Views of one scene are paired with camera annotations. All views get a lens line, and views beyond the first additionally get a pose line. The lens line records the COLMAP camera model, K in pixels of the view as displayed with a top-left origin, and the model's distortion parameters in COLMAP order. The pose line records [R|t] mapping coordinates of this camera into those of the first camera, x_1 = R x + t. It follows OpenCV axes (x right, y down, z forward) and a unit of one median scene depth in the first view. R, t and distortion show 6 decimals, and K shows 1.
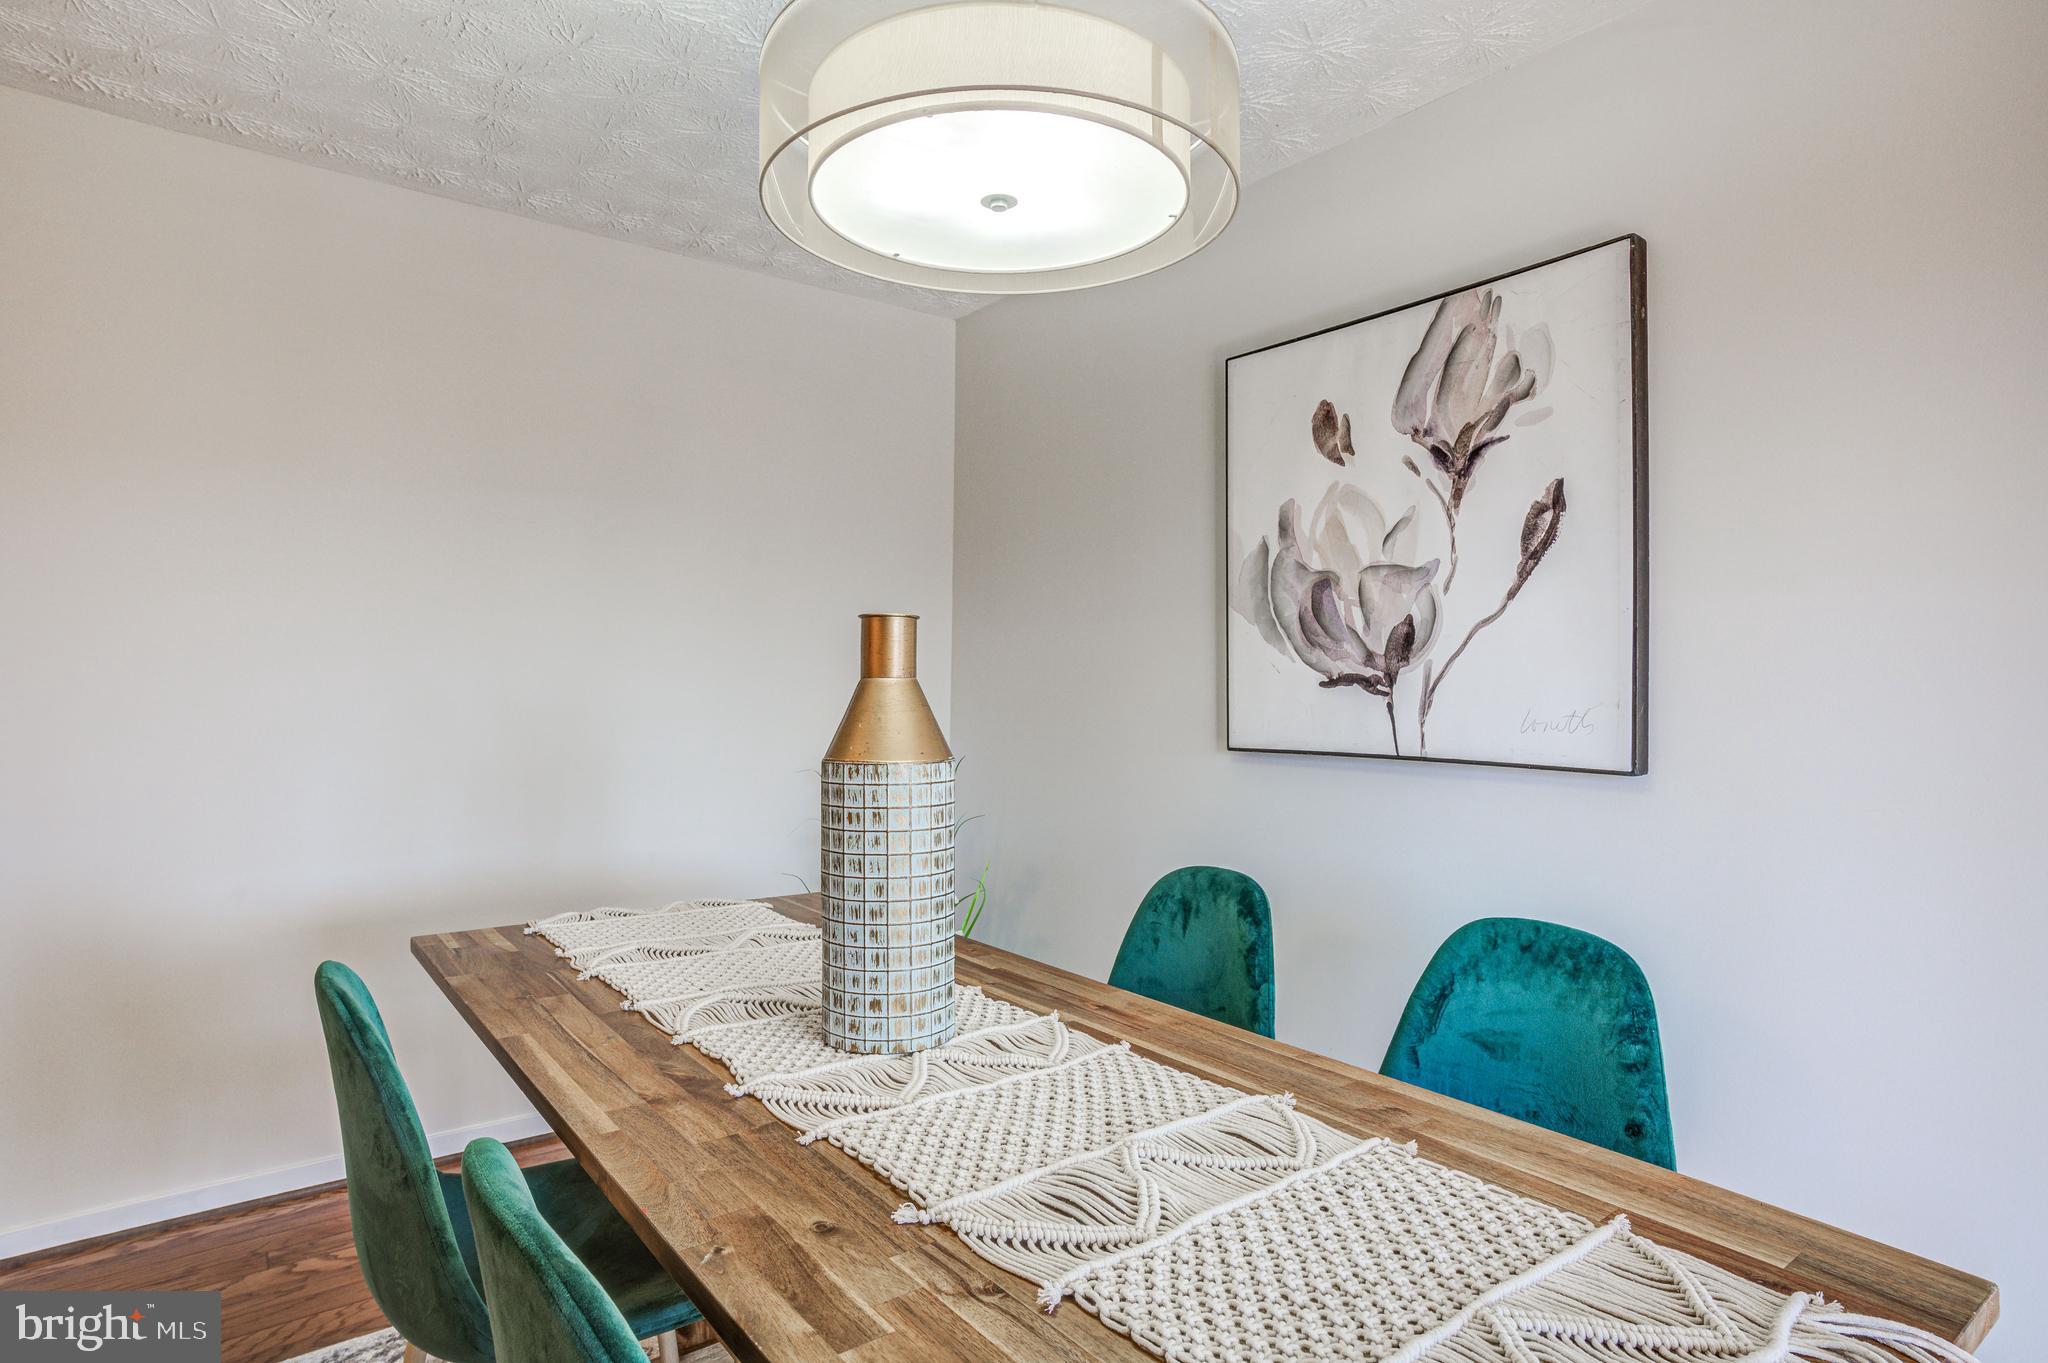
lens RADIAL K [[1090.4, 0, 1024.0], [0, 1090.4, 681.5], [0, 0, 1]] dist [-0.030392, 0.000071]
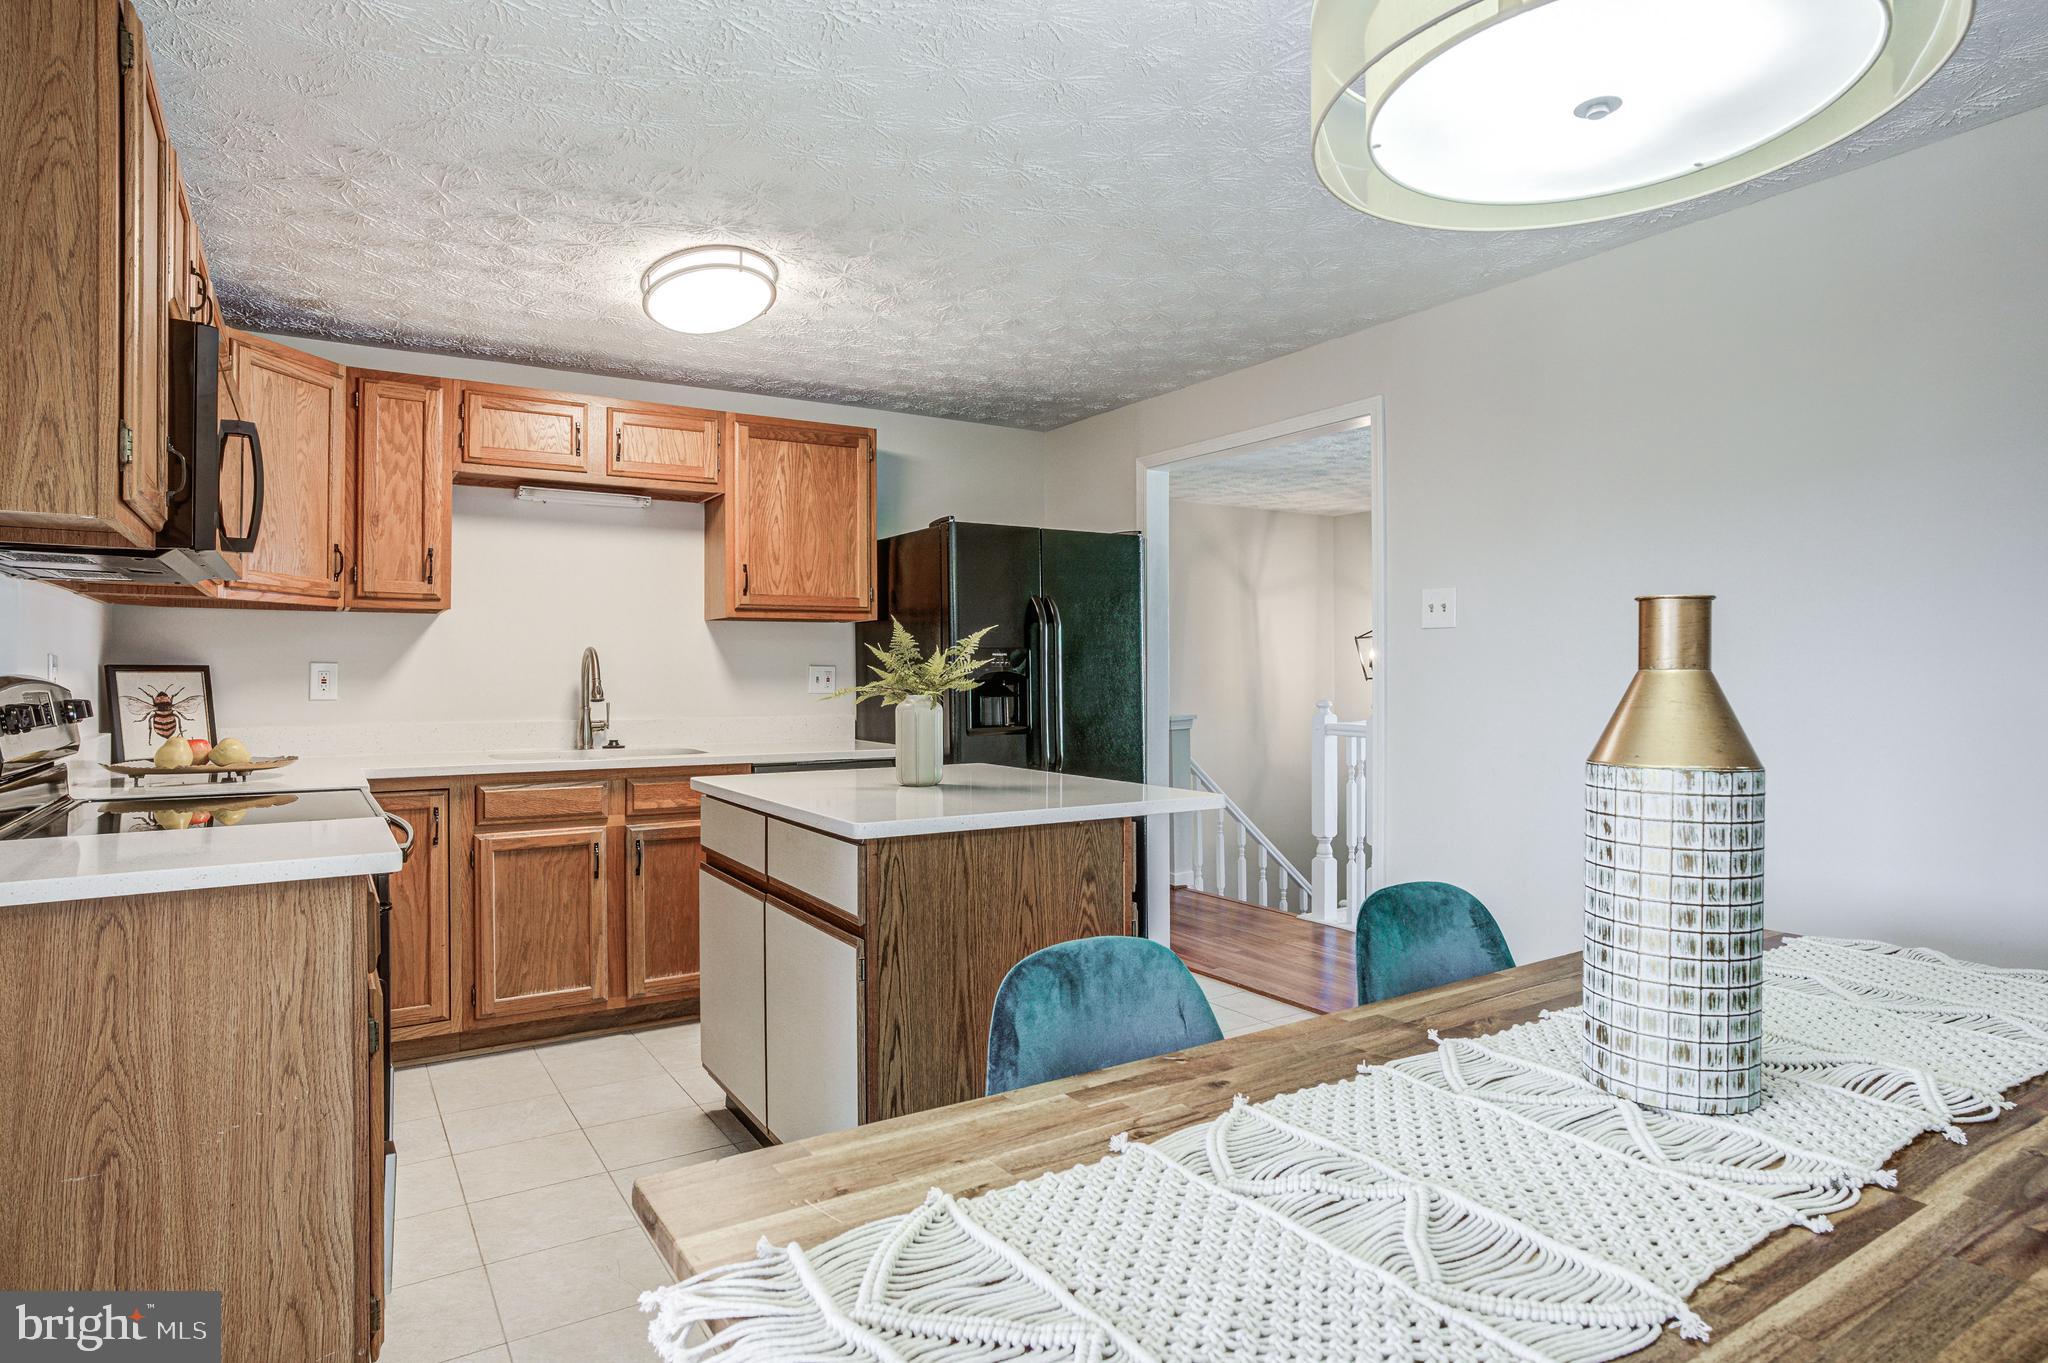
lens RADIAL K [[1141.3, 0, 1055.7], [0, 1141.3, 667.7], [0, 0, 1]] dist [-0.049724, 0.040771]
pose [[-0.073487, -0.017630, -0.997140, 0.534868], [-0.000284, 0.999844, -0.017657, 0.007393], [0.997296, -0.001014, -0.073480, 0.391176]]
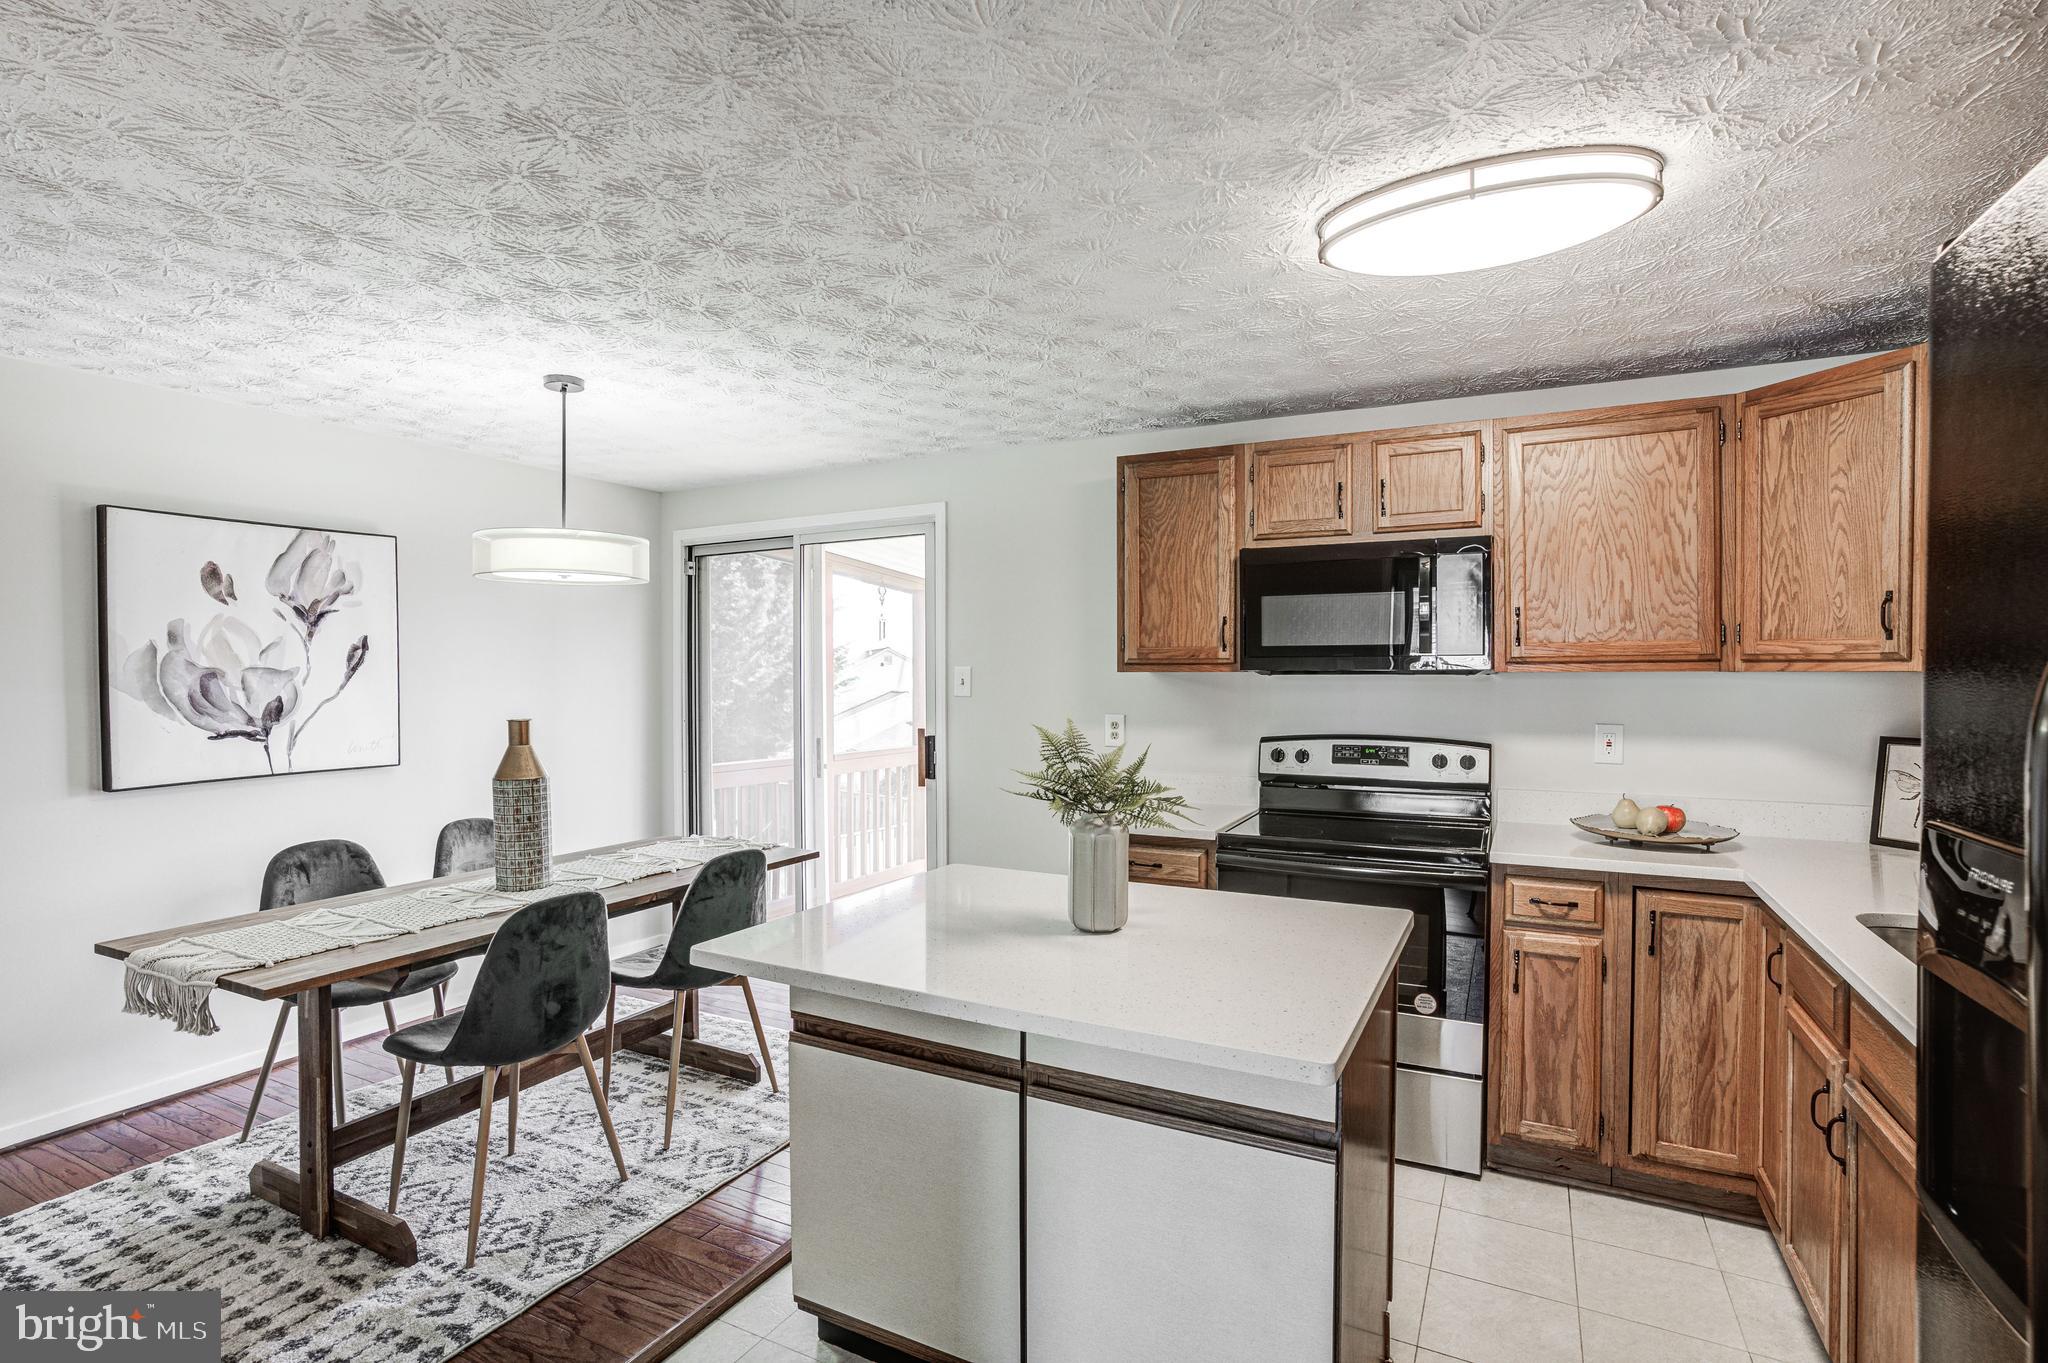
lens RADIAL K [[988.3, 0, 1013.6], [0, 988.3, 683.1], [0, 0, 1]] dist [-0.066633, 0.038321]
pose [[-0.418799, -0.021222, 0.907831, -1.642268], [-0.002380, 0.999749, 0.022273, -0.123389], [-0.908076, 0.007167, -0.418744, 0.564616]]
